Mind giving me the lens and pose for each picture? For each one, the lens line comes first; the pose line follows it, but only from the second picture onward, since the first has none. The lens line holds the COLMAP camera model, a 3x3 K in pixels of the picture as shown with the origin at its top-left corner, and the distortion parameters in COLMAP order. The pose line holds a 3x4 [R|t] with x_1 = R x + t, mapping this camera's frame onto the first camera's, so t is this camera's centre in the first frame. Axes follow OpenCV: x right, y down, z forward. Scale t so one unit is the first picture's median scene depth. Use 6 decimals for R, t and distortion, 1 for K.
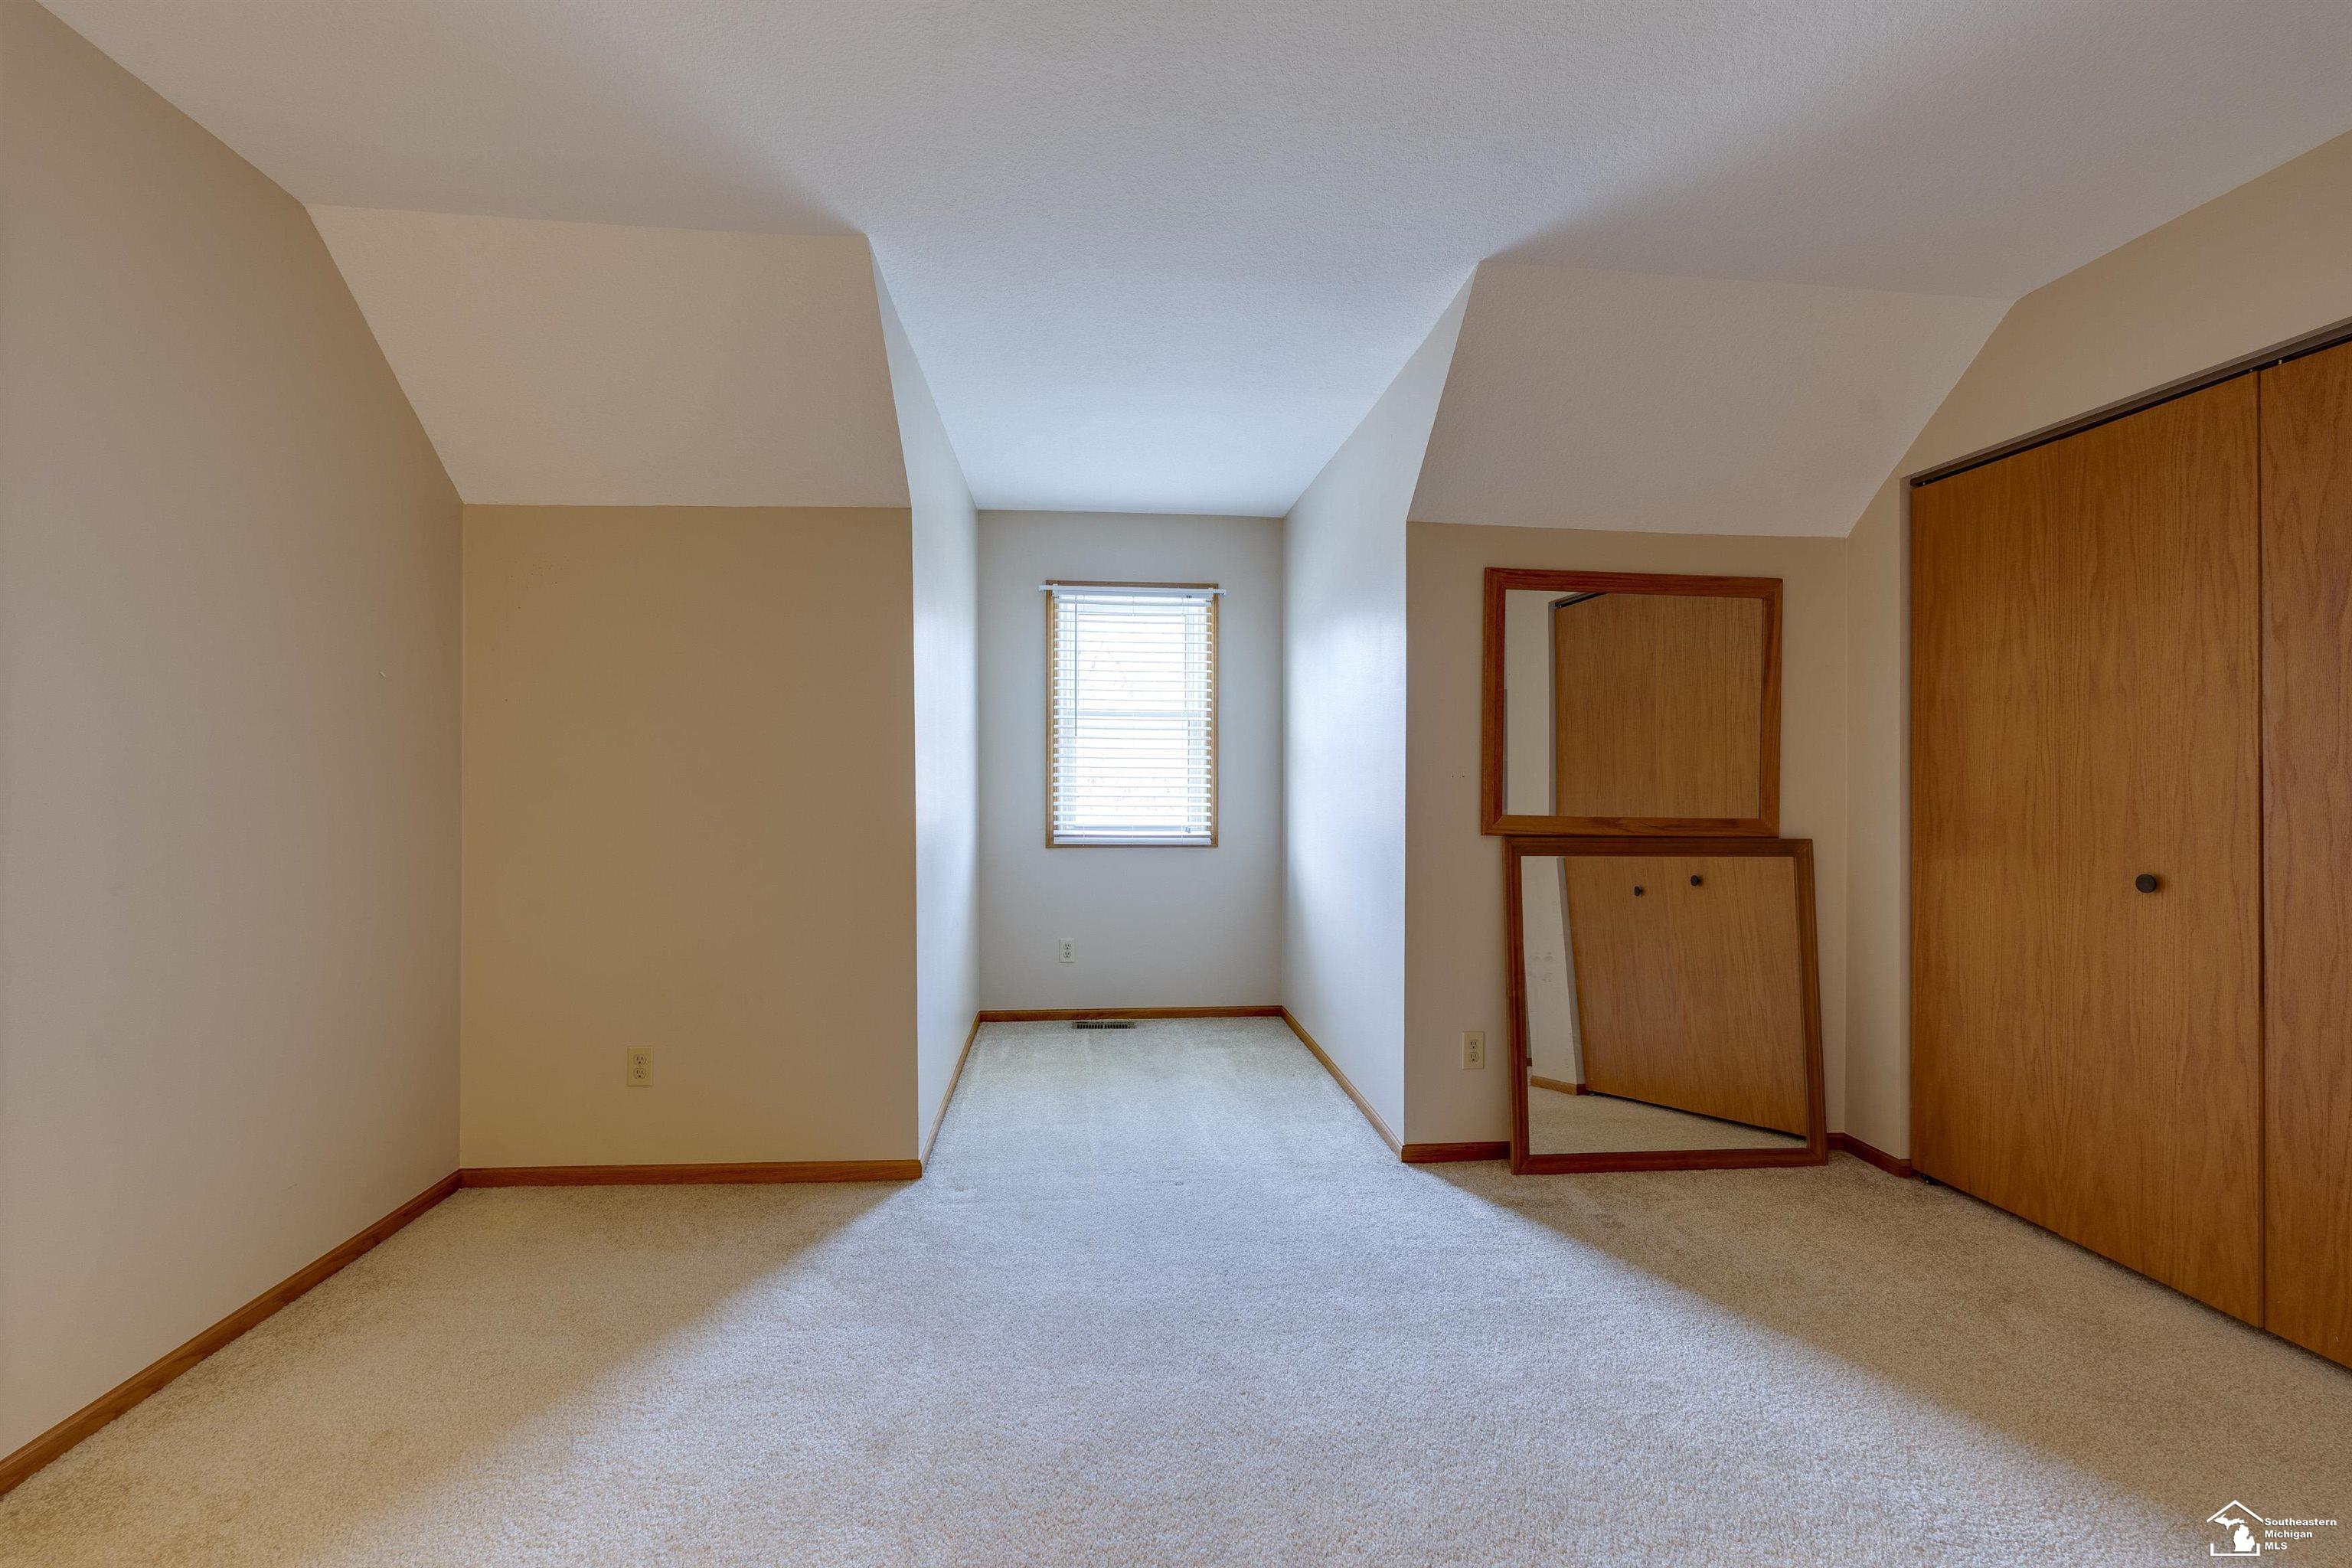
lens RADIAL K [[1038.0, 0, 1177.2], [0, 1038.0, 775.1], [0, 0, 1]] dist [-0.000021, -0.000110]
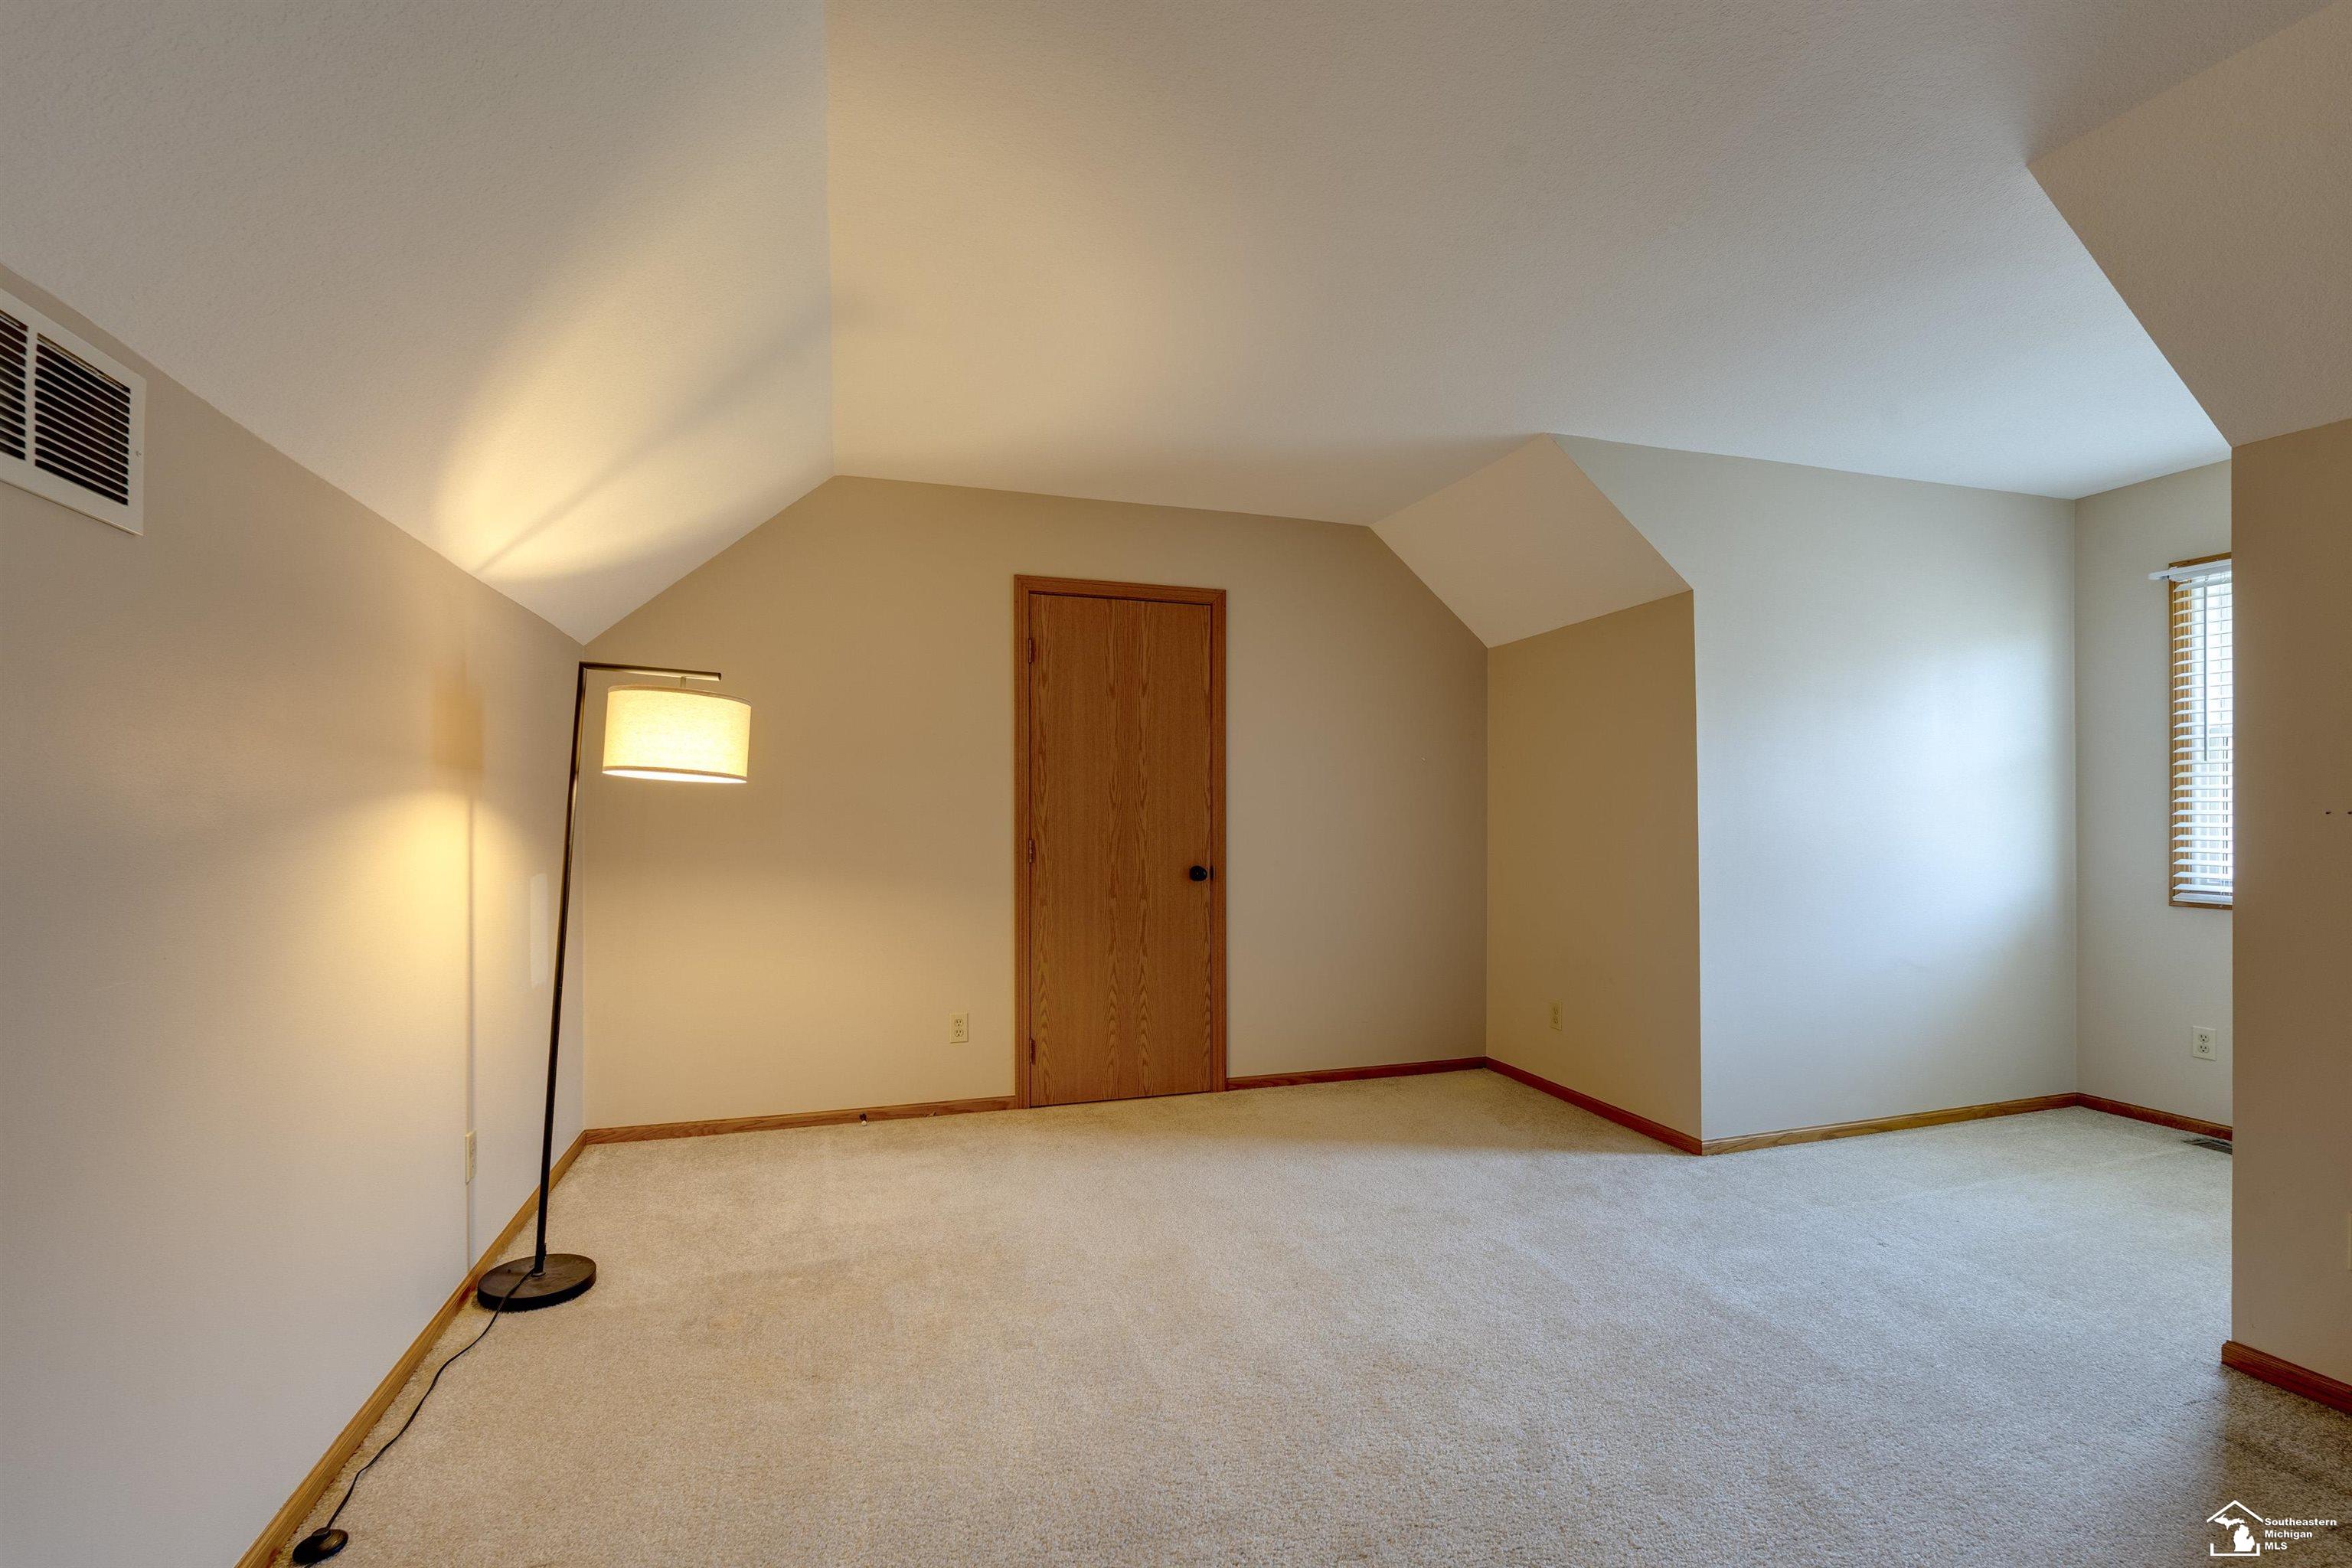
lens RADIAL K [[1033.1, 0, 1173.5], [0, 1033.1, 800.7], [0, 0, 1]] dist [0.001919, 0.000285]
pose [[0.216916, -0.018555, -0.976014, 0.786250], [0.002799, 0.999827, -0.018386, 0.005485], [0.976186, 0.001257, 0.216931, 0.164932]]
